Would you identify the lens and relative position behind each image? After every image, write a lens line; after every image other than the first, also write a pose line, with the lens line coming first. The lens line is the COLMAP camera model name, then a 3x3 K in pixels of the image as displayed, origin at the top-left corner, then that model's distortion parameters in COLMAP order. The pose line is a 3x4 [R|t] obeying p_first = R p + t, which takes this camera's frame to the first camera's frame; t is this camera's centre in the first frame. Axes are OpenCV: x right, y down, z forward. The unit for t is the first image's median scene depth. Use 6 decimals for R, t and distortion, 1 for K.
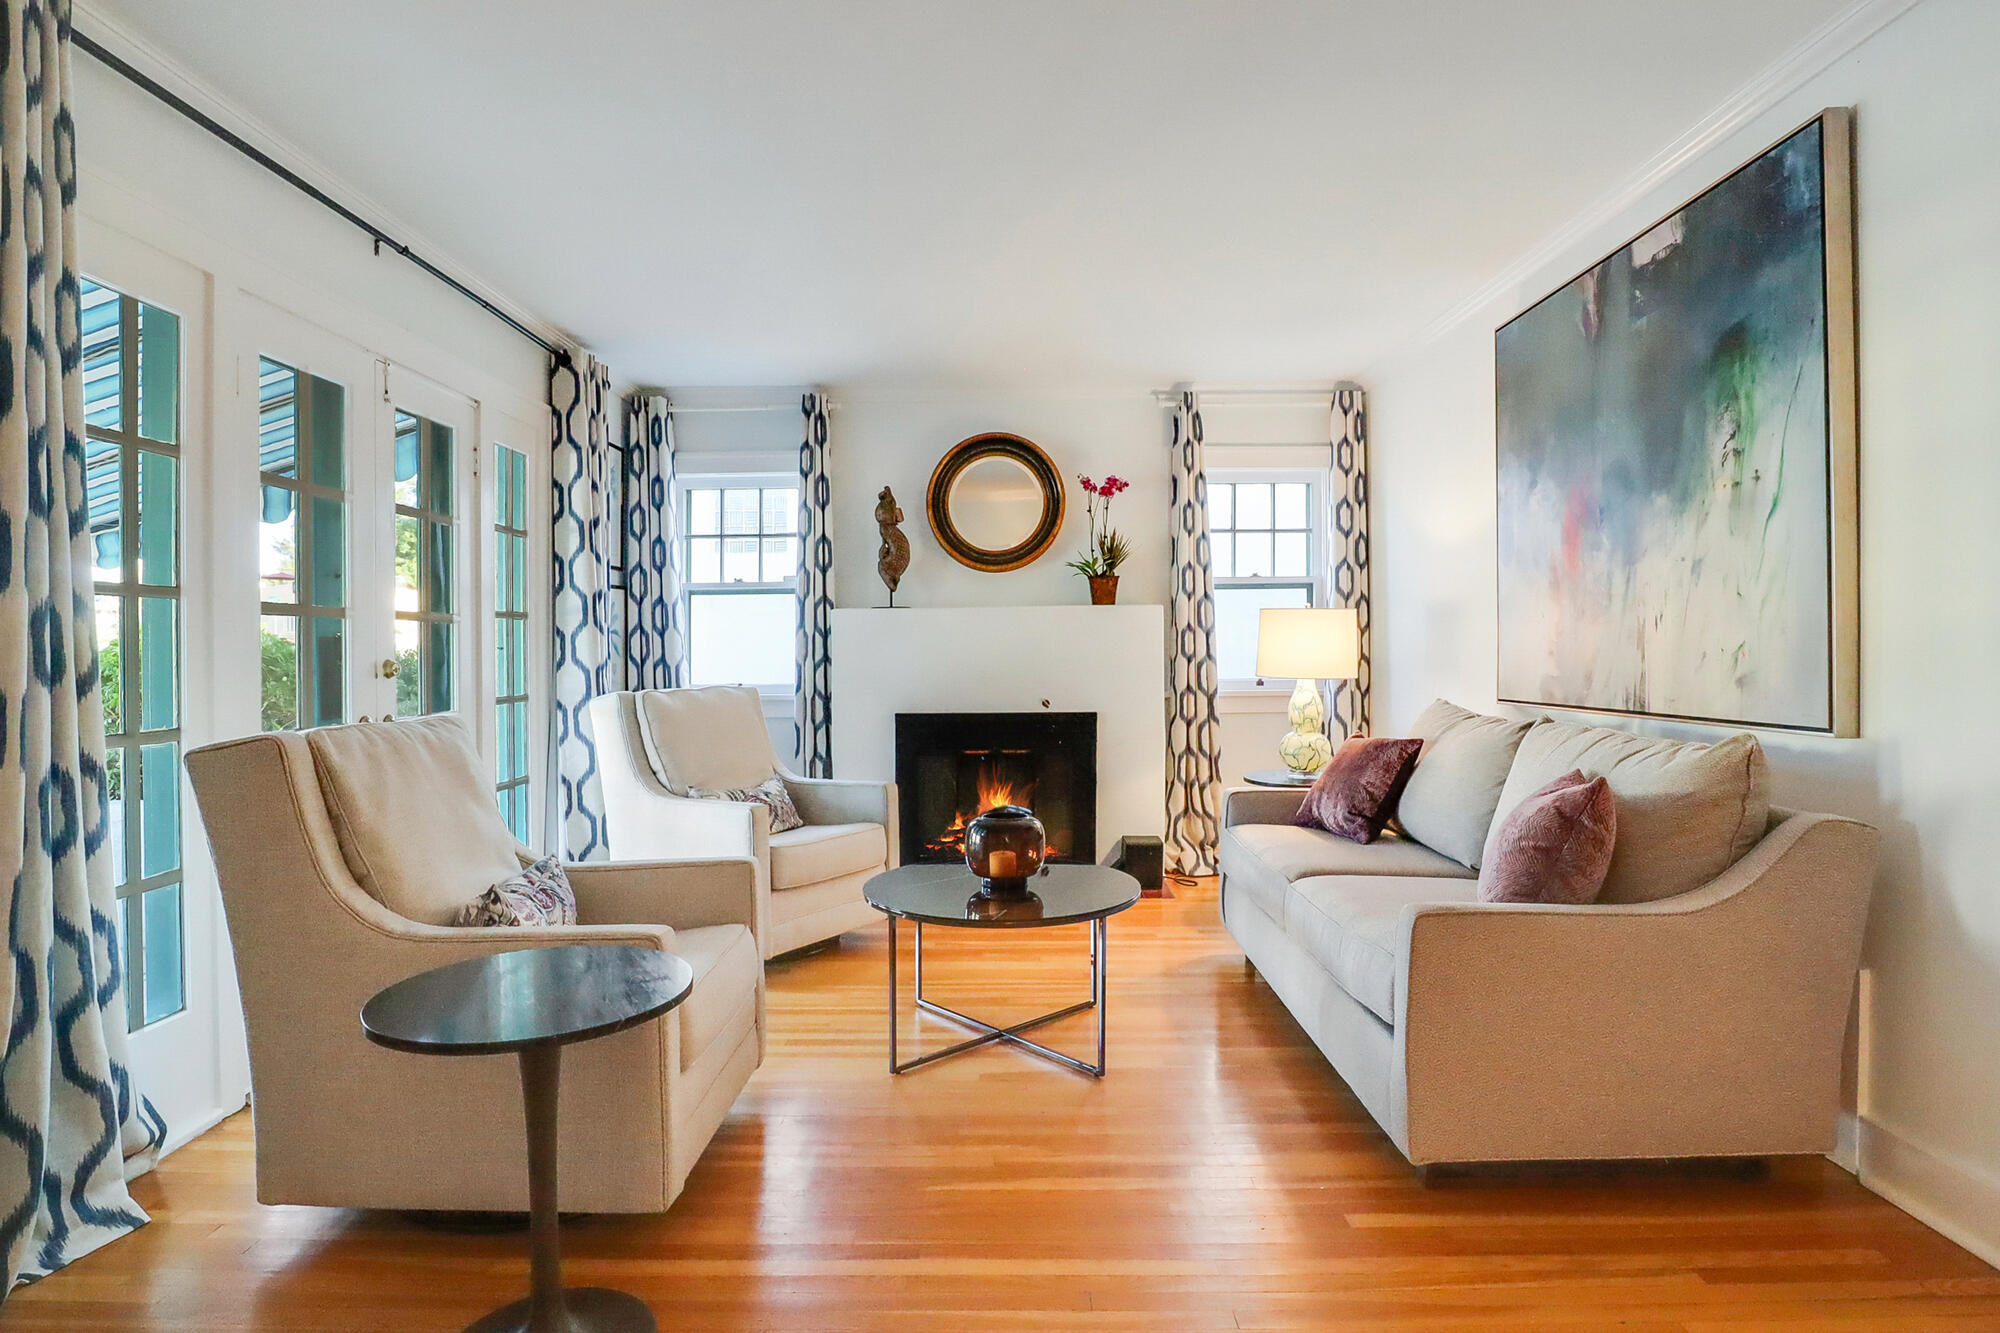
lens RADIAL K [[1067.0, 0, 996.3], [0, 1067.0, 647.0], [0, 0, 1]] dist [-0.020322, -0.000469]
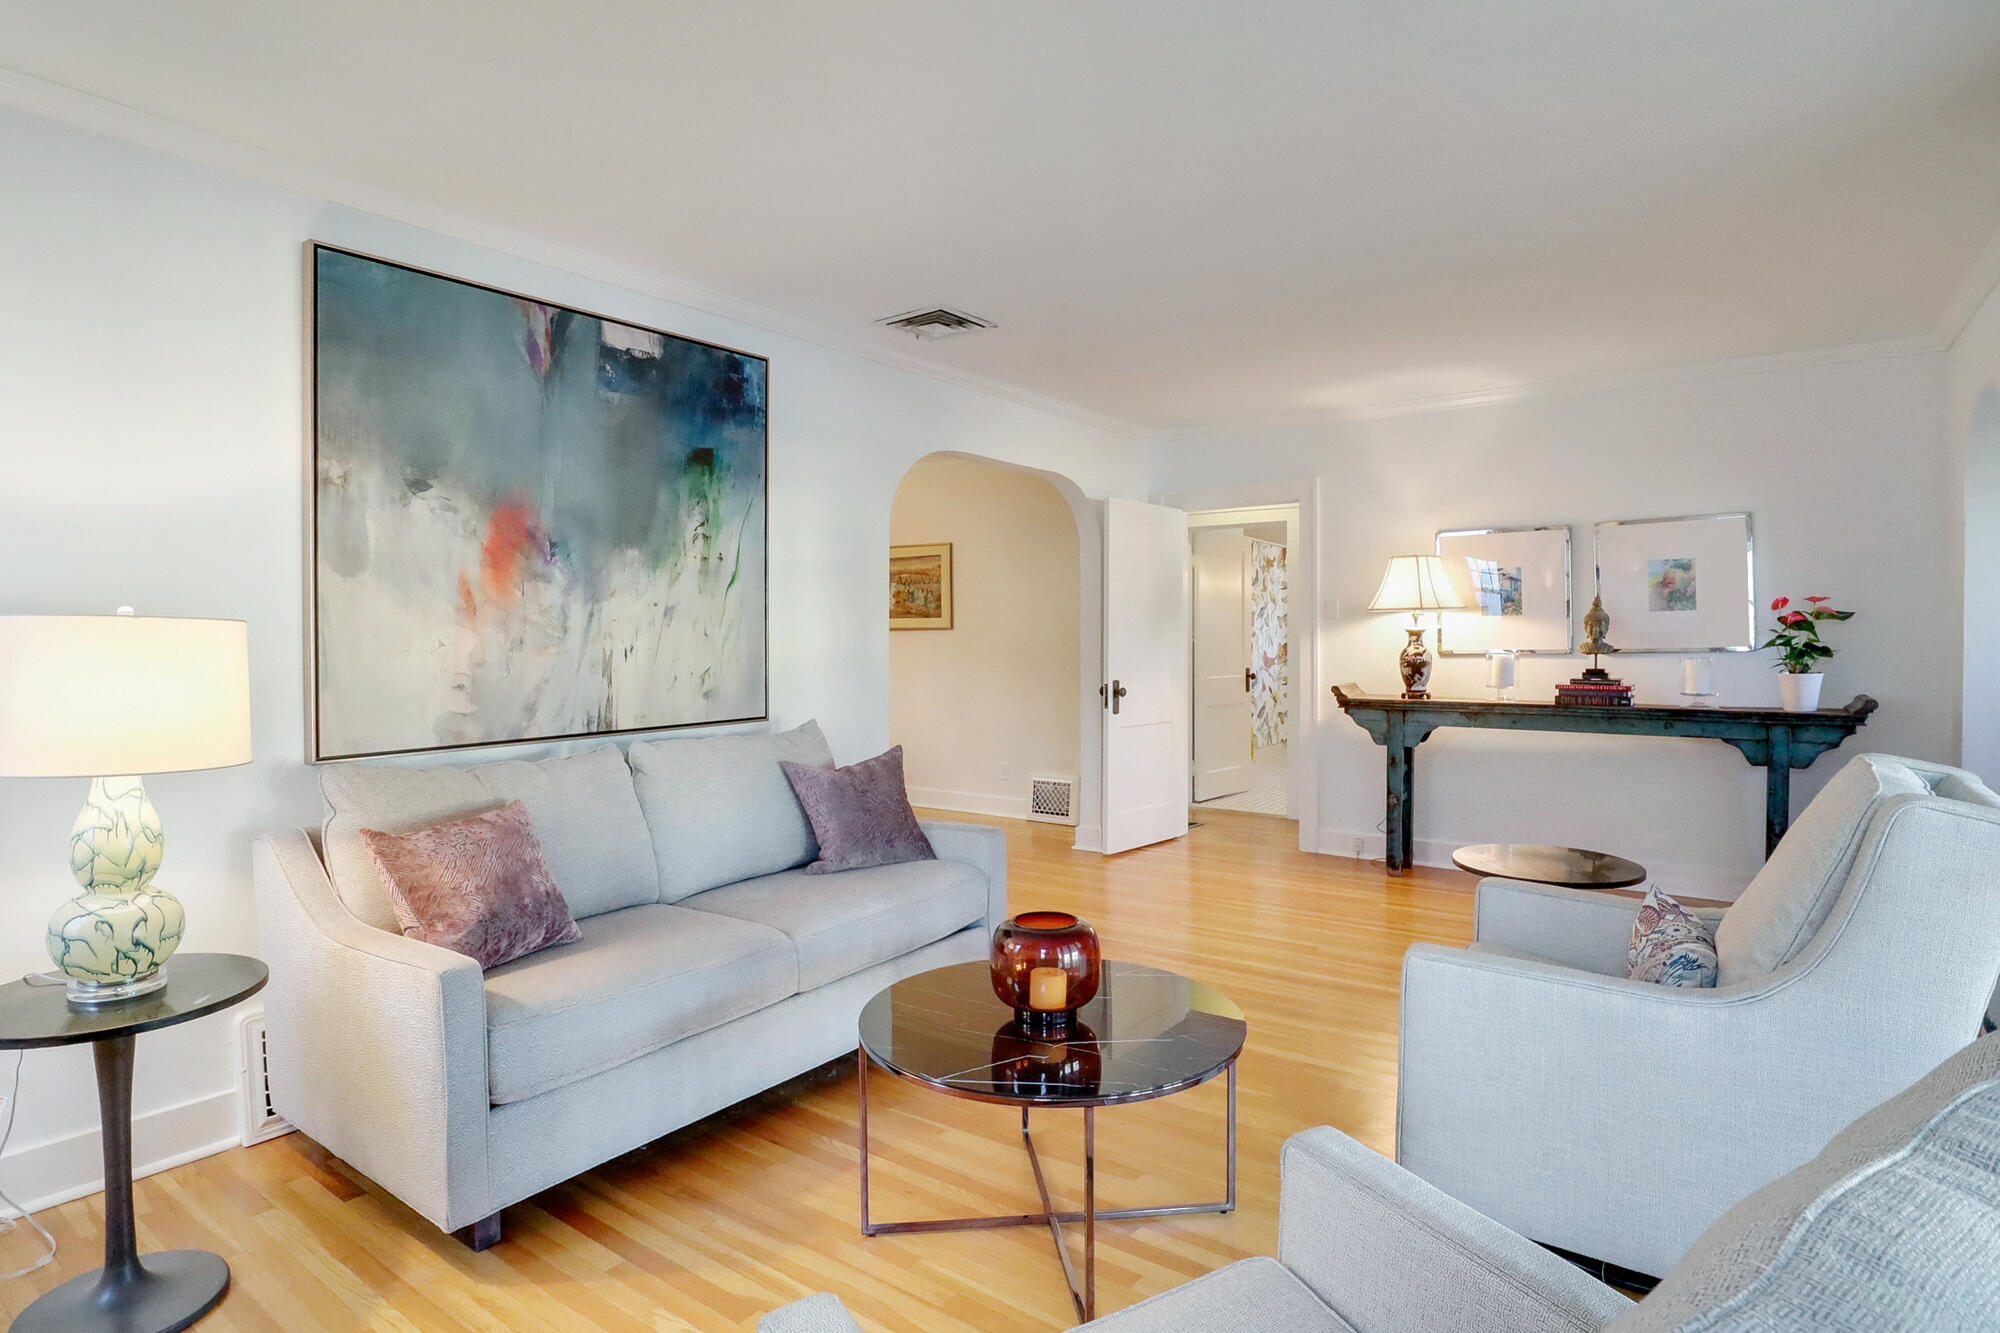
lens RADIAL K [[1067.0, 0, 996.3], [0, 1067.0, 647.0], [0, 0, 1]] dist [-0.020322, -0.000469]
pose [[-0.809134, 0.002734, 0.587617, -0.441745], [0.008467, 0.999940, 0.007007, -0.036995], [-0.587563, 0.010644, -0.809109, 1.797256]]
